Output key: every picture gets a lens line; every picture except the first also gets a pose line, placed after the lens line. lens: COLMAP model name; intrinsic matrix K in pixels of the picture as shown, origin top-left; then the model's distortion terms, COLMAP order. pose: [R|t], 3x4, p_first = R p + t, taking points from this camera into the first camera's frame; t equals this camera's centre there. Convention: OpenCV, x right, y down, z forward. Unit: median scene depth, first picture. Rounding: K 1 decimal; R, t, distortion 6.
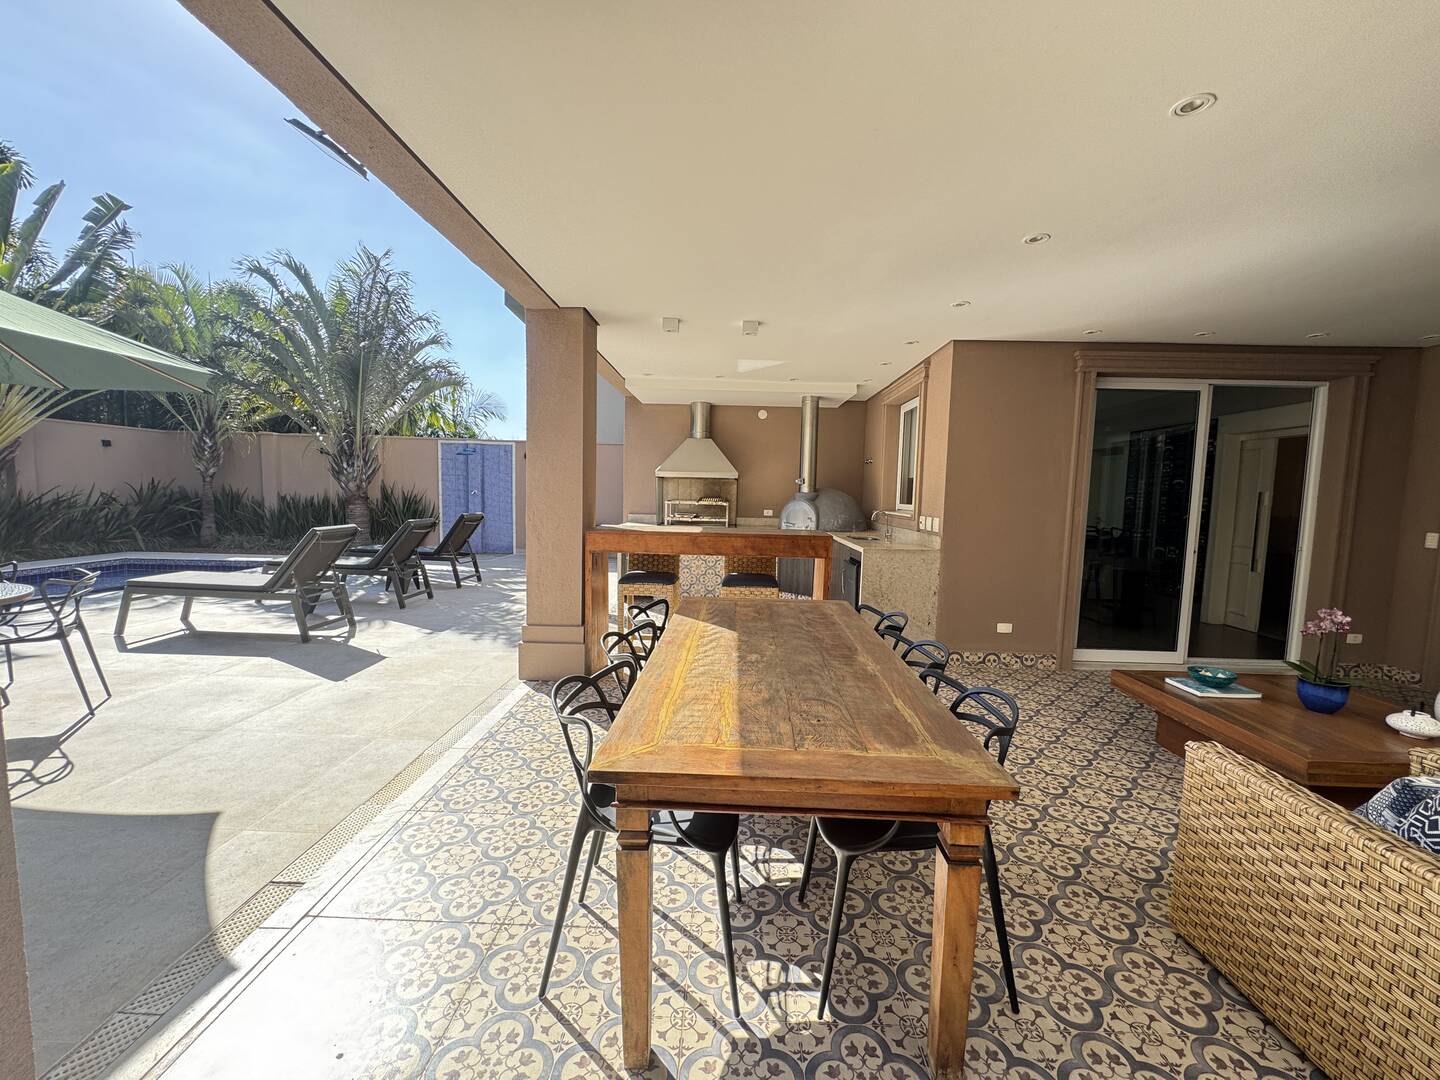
lens RADIAL K [[575.7, 0, 716.4], [0, 575.7, 543.0], [0, 0, 1]] dist [-0.001853, -0.000247]
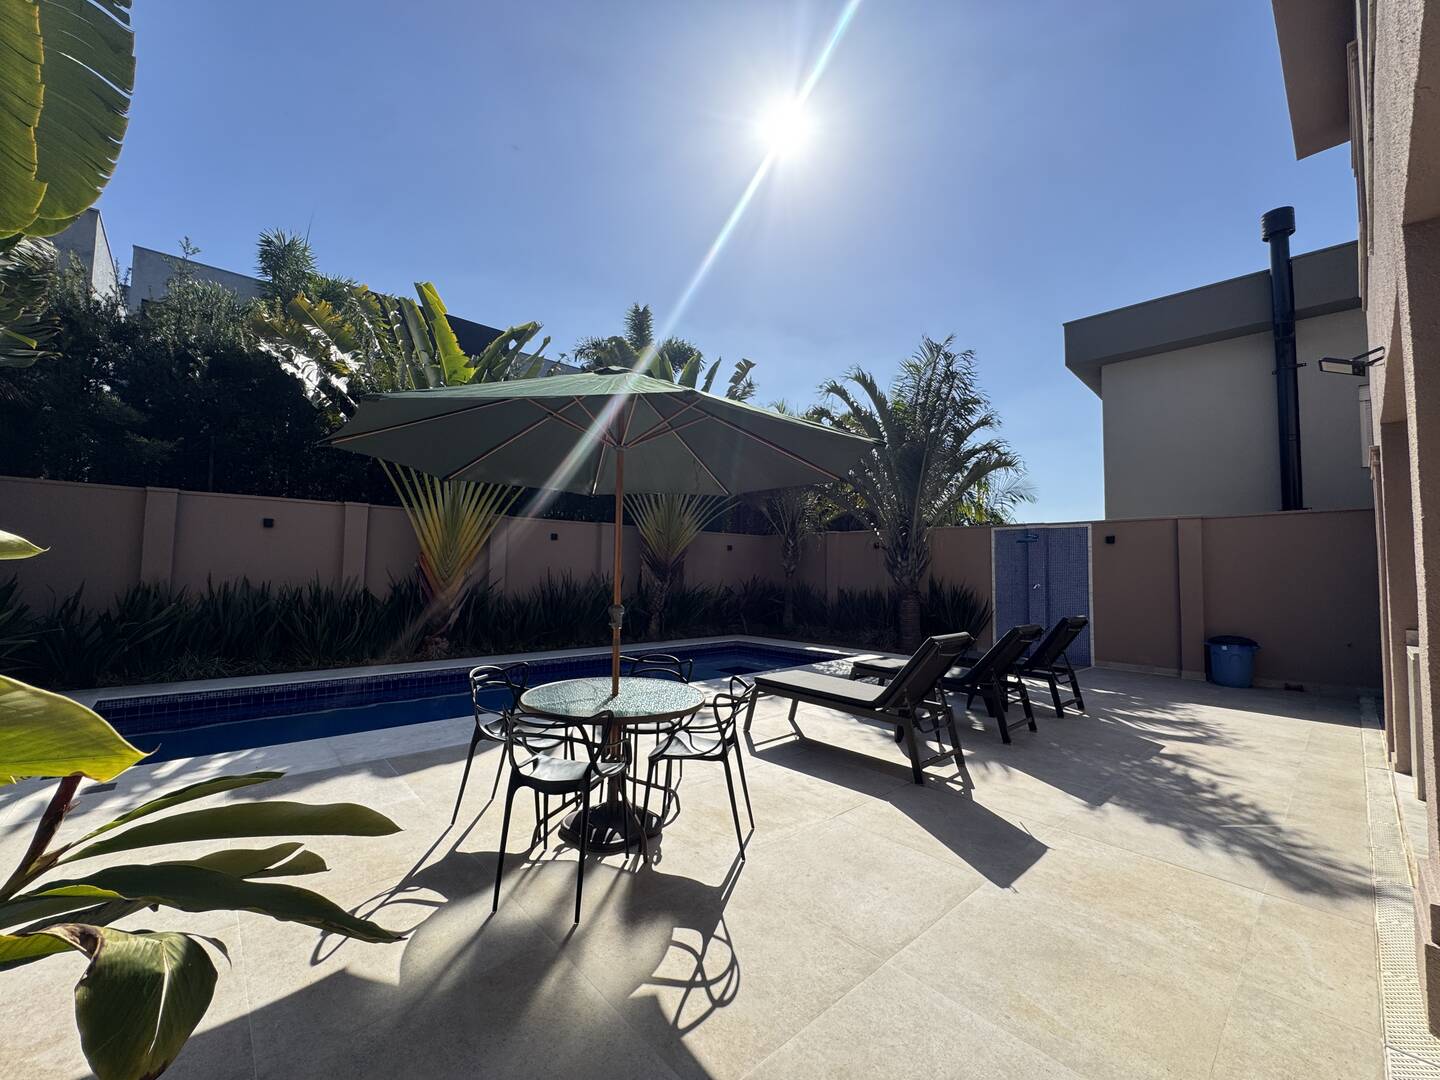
lens RADIAL K [[575.7, 0, 716.4], [0, 575.7, 543.0], [0, 0, 1]] dist [-0.001853, -0.000247]
pose [[0.687759, -0.052840, -0.724013, -0.165785], [-0.060785, 0.989653, -0.129968, -0.017165], [0.723390, 0.133395, 0.677431, 0.116330]]
